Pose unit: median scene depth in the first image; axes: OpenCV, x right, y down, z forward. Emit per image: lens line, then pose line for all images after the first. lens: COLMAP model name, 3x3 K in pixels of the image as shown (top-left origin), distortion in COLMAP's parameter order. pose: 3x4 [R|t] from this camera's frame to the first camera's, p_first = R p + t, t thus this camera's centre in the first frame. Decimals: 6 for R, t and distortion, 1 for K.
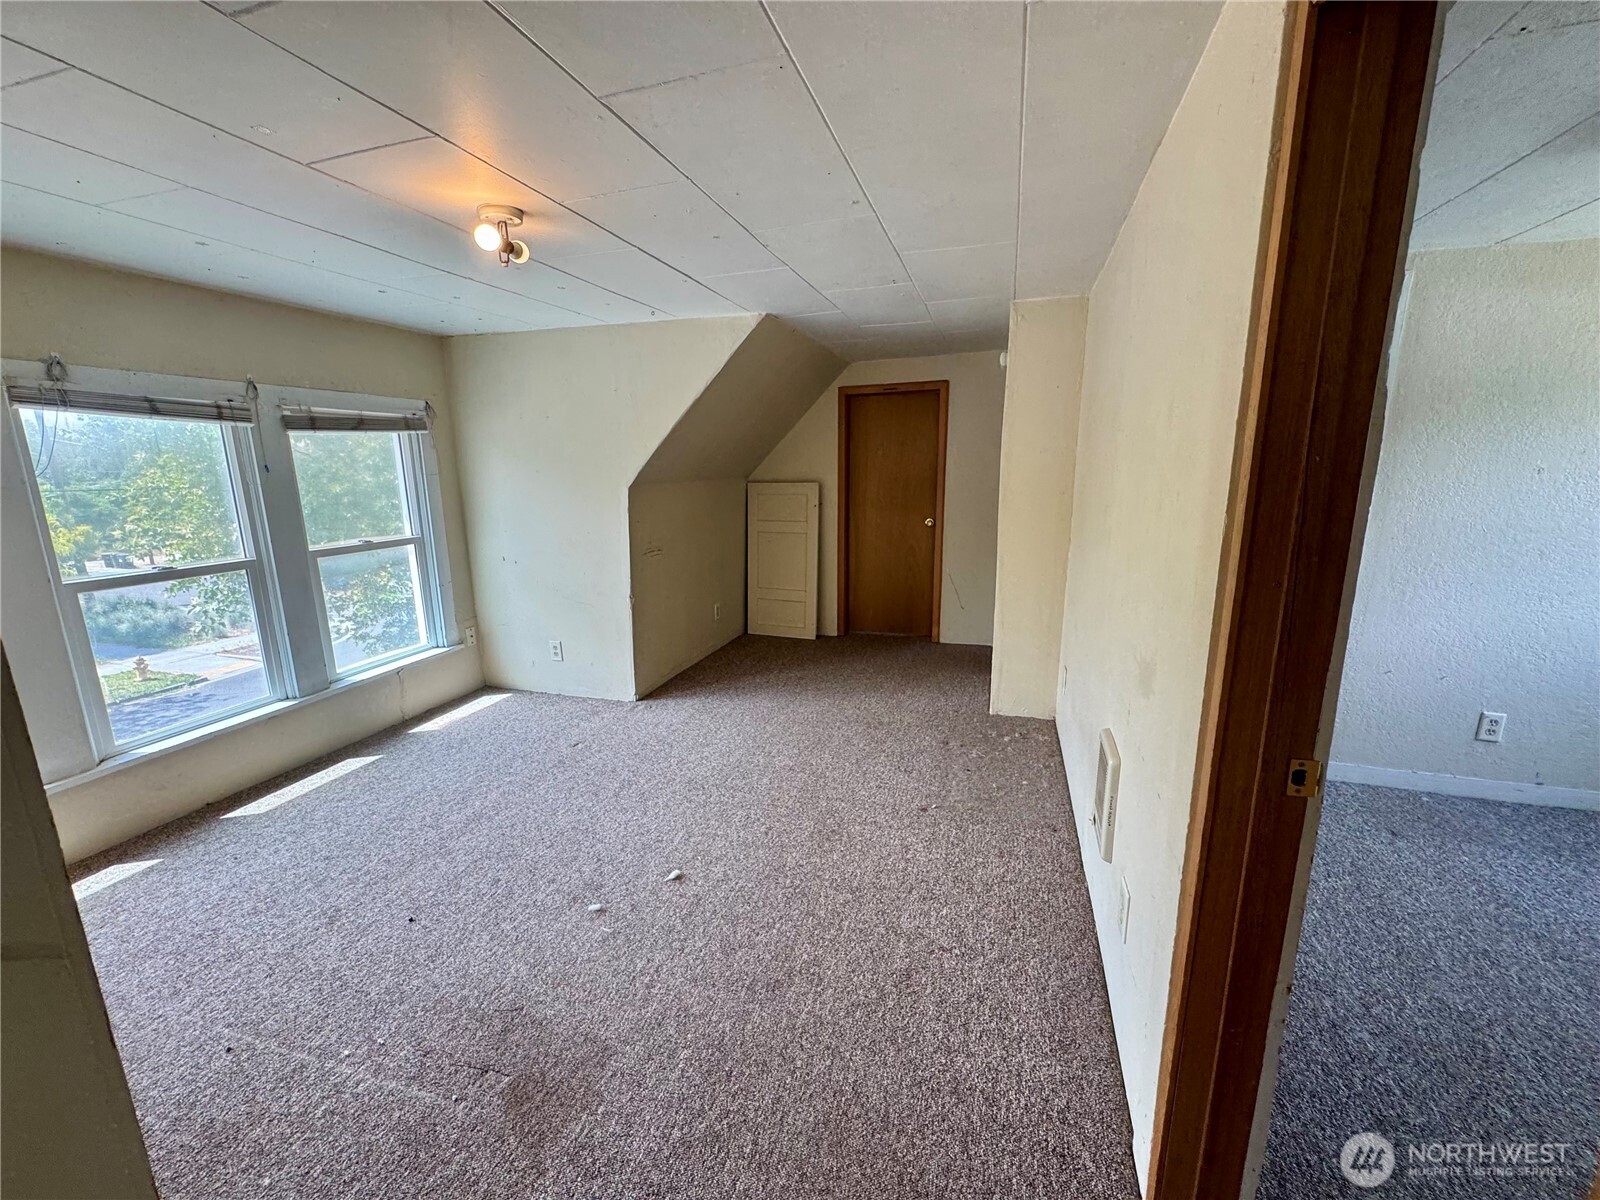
lens RADIAL K [[640.1, 0, 802.0], [0, 640.1, 591.5], [0, 0, 1]] dist [0.000006, 0.000126]
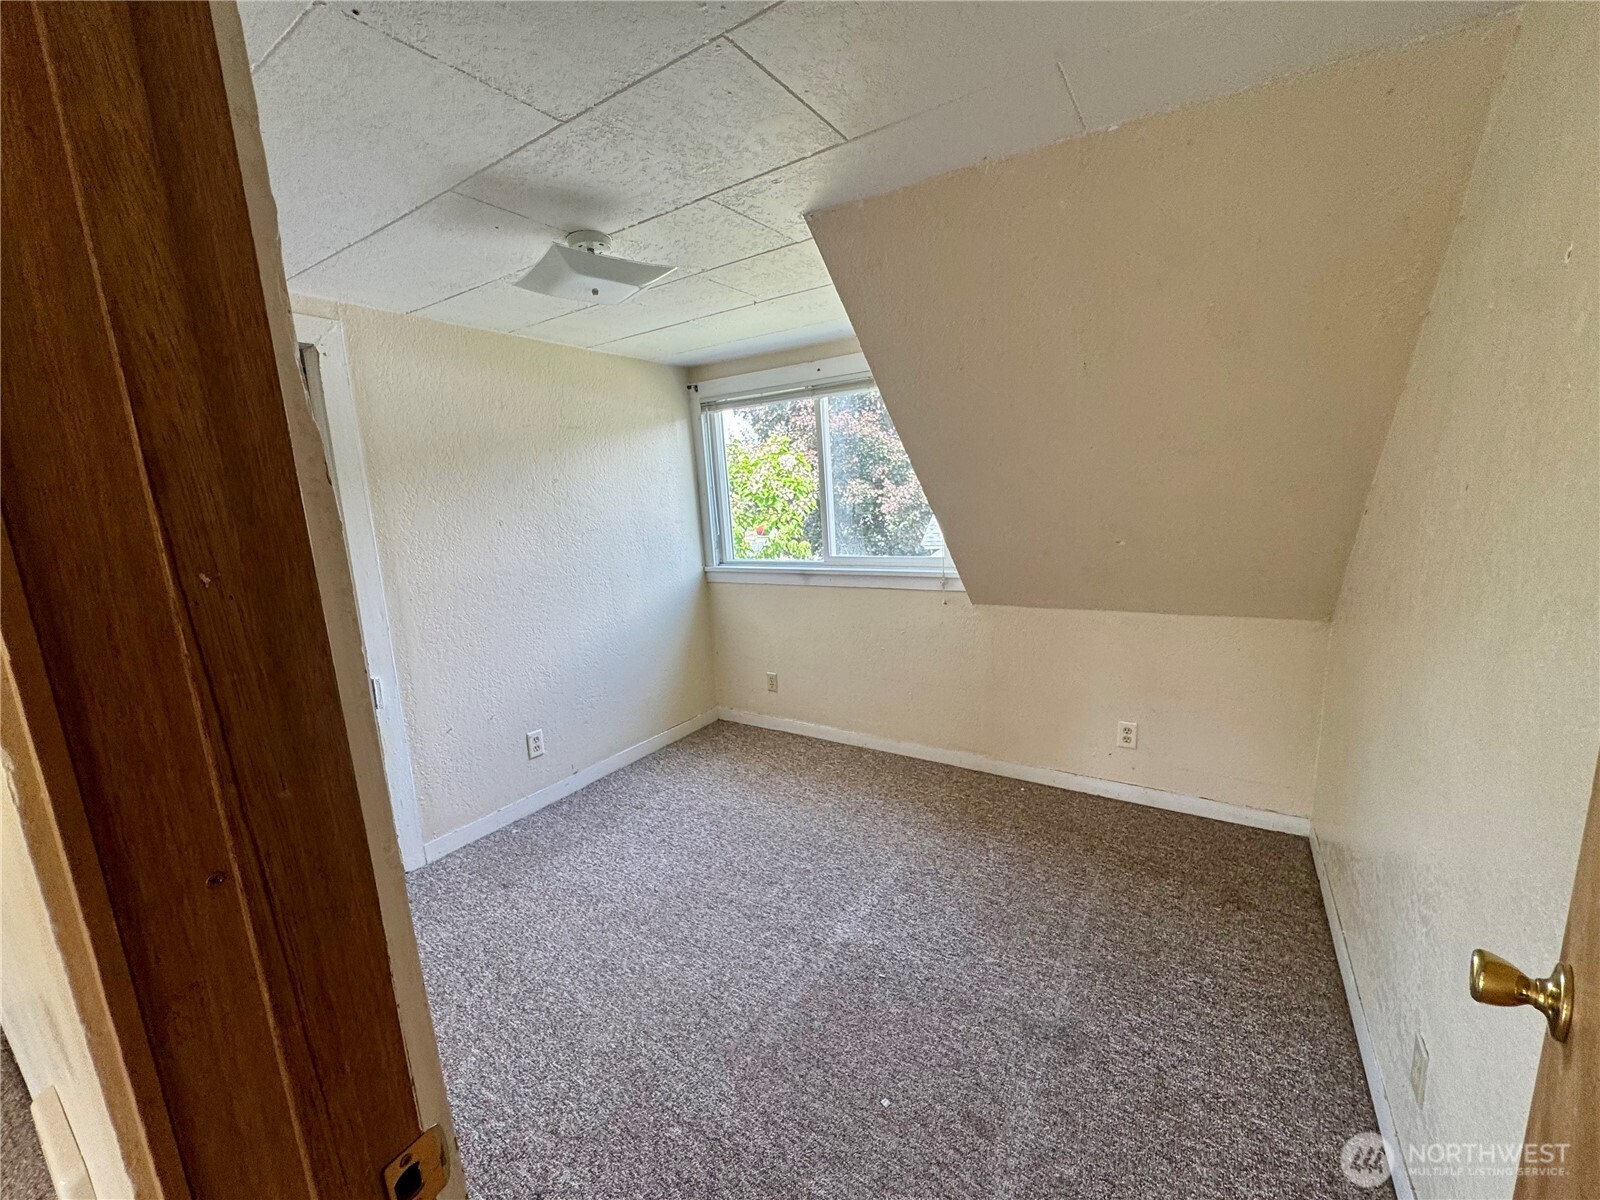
lens RADIAL K [[640.1, 0, 803.3], [0, 640.1, 596.0], [0, 0, 1]] dist [0.000006, 0.000126]
pose [[0.258947, -0.175347, 0.949842, 0.431563], [0.249582, 0.962134, 0.109574, -0.122973], [-0.933089, 0.208690, 0.292905, 0.439263]]
